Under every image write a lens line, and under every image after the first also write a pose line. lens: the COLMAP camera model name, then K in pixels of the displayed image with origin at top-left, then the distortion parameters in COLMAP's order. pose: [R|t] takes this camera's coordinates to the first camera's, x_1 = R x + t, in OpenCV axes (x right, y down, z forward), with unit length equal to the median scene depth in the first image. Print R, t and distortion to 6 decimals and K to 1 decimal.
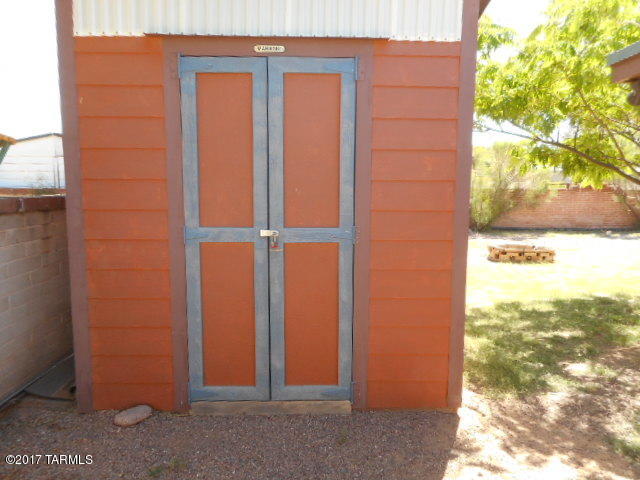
lens RADIAL K [[464.6, 0, 320.0], [0, 464.6, 240.0], [0, 0, 1]] dist [-0.004195, 0.002642]
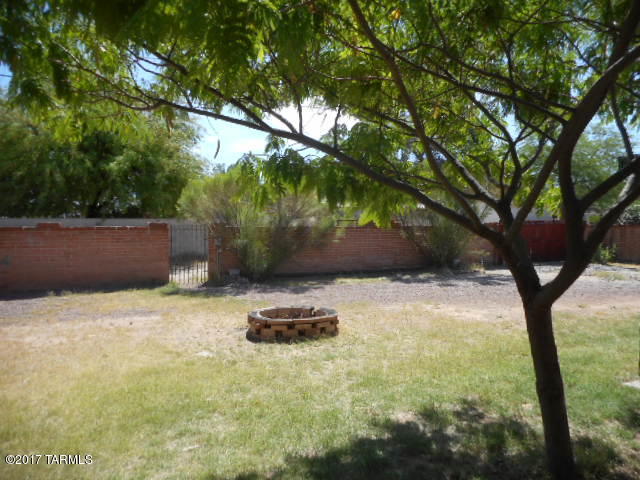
lens RADIAL K [[475.9, 0, 320.0], [0, 475.9, 240.0], [0, 0, 1]] dist [0.001194, -0.000173]
pose [[0.921247, -0.026441, 0.388080, 0.175390], [0.057281, 0.996032, -0.068115, -0.036950], [-0.384738, 0.084980, 0.919105, 0.290343]]
